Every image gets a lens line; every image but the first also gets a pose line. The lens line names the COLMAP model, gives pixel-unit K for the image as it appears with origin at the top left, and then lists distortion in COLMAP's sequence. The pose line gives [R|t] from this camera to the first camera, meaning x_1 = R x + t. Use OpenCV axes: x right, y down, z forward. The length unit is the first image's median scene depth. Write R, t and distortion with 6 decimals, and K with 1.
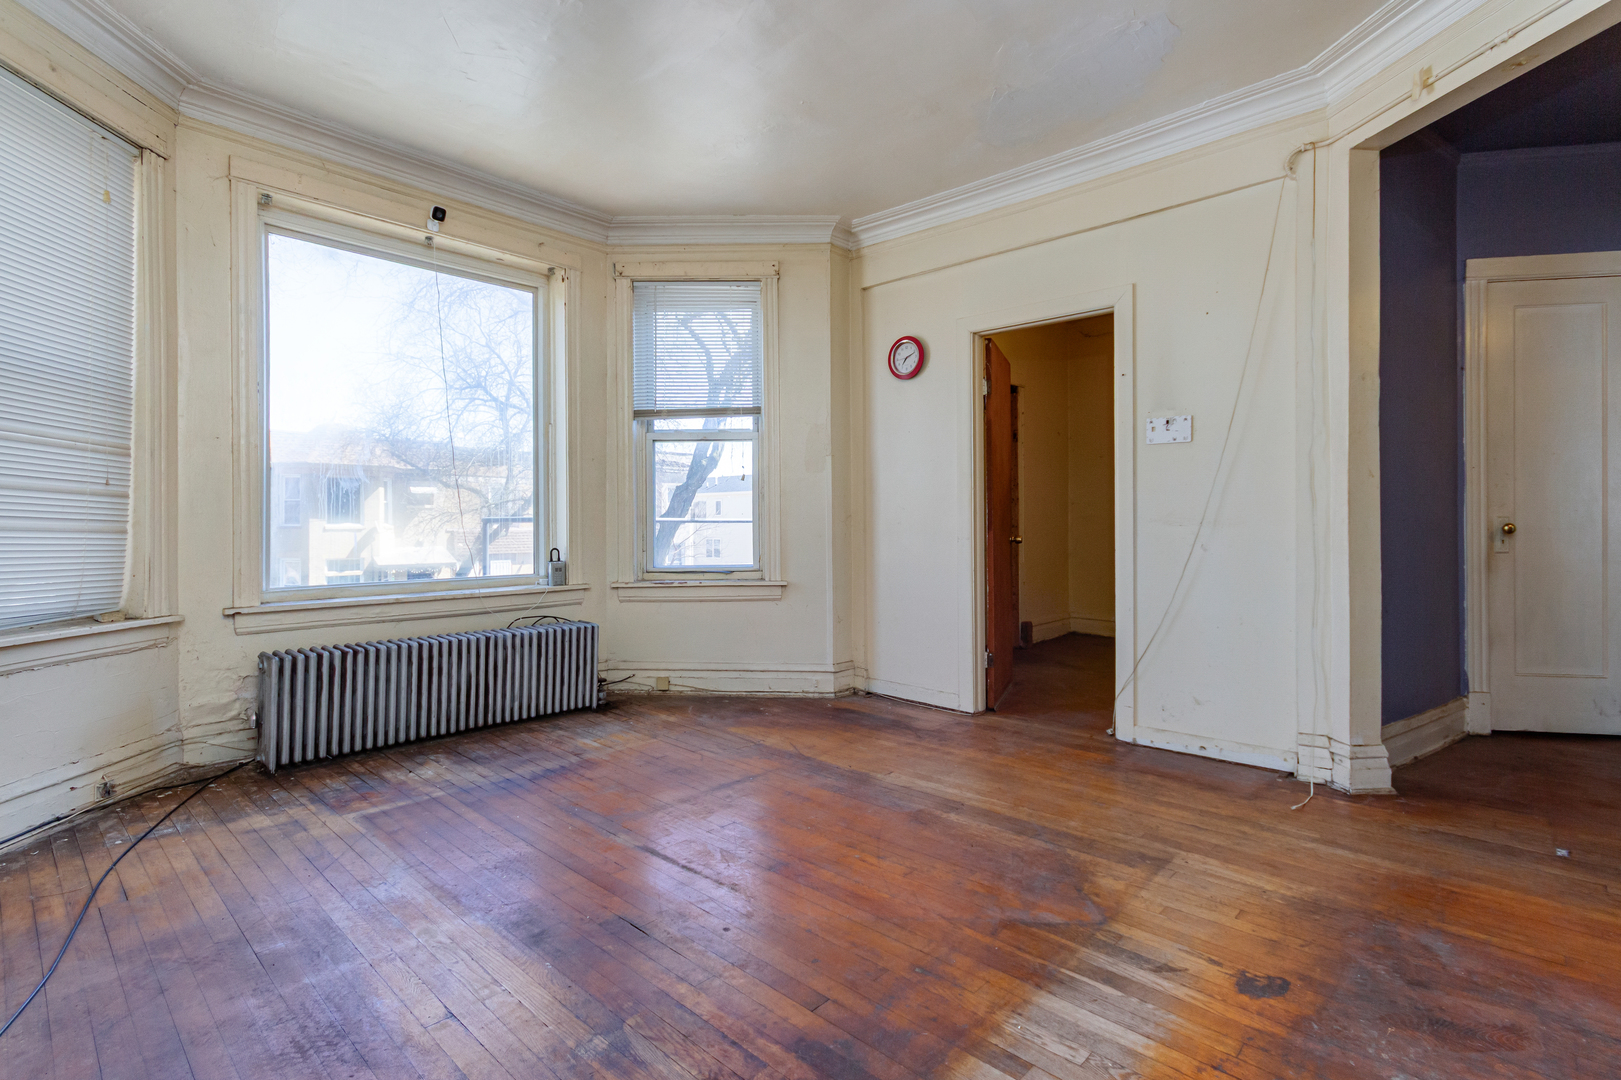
lens RADIAL K [[751.3, 0, 812.4], [0, 751.3, 513.6], [0, 0, 1]] dist [0.008309, -0.000560]
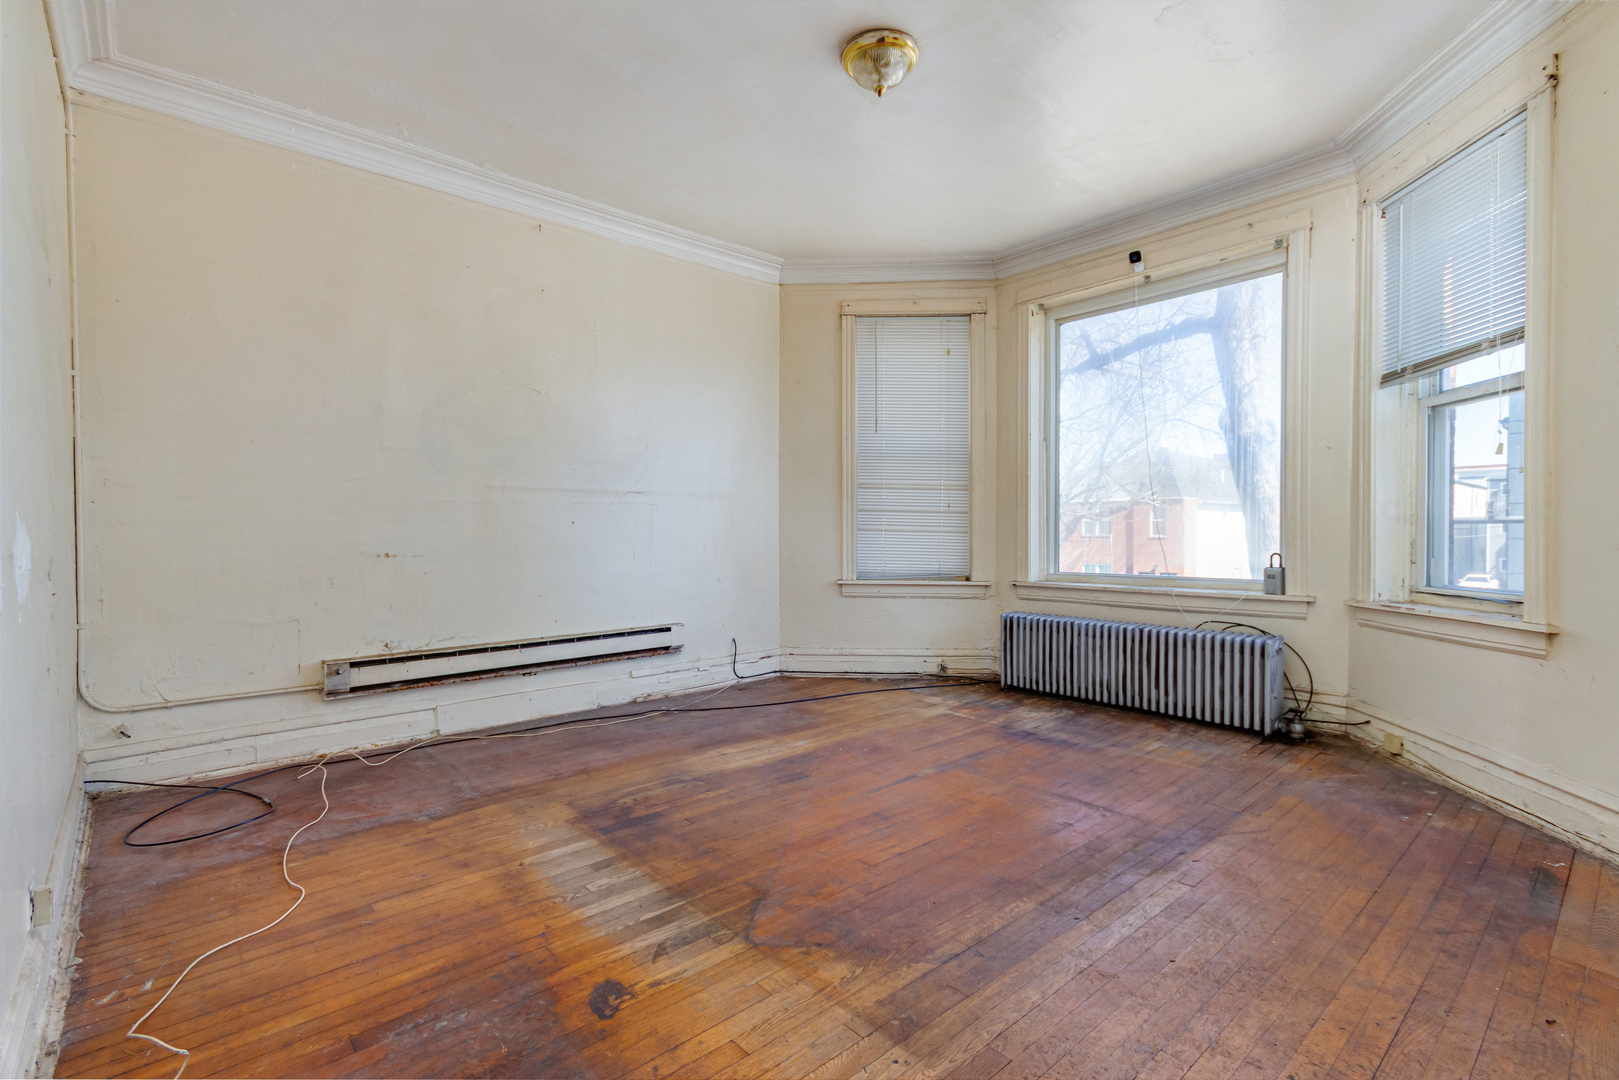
lens RADIAL K [[750.3, 0, 823.5], [0, 750.3, 536.8], [0, 0, 1]] dist [0.008309, -0.000560]
pose [[-0.077900, 0.009684, -0.996914, 0.834447], [0.018635, 0.999792, 0.008256, 0.011844], [0.996787, -0.017935, -0.078065, 0.738381]]
